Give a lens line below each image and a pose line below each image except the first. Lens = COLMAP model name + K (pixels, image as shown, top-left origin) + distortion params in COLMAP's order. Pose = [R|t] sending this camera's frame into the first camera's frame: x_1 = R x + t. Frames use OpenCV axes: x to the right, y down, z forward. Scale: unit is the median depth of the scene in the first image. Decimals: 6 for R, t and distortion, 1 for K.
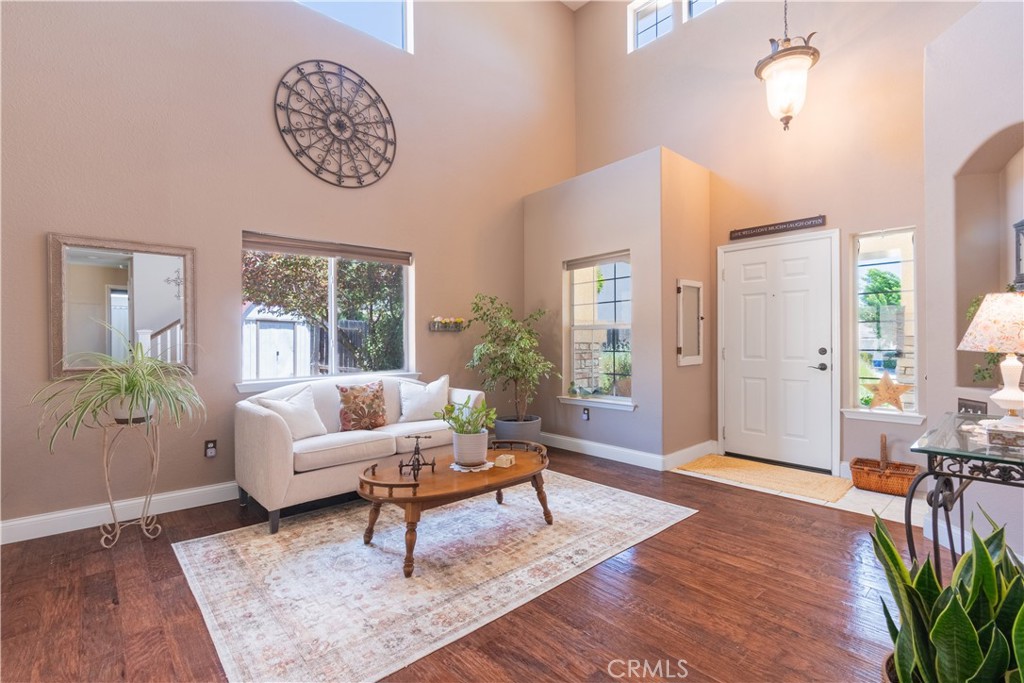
lens RADIAL K [[469.8, 0, 513.0], [0, 469.8, 341.2], [0, 0, 1]] dist [0.004818, 0.000616]
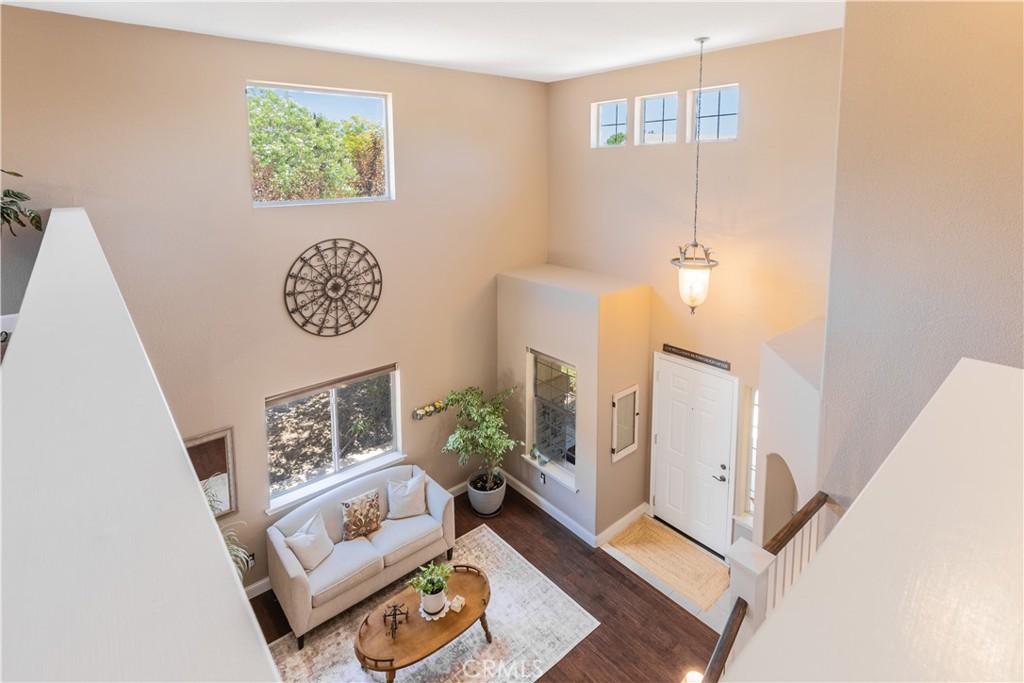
lens RADIAL K [[469.8, 0, 498.0], [0, 469.8, 312.6], [0, 0, 1]] dist [0.004818, 0.000616]
pose [[0.999506, 0.007033, -0.030622, 0.095746], [-0.003707, 0.994217, 0.107325, -0.521401], [0.031200, -0.107158, 0.993752, -0.217888]]
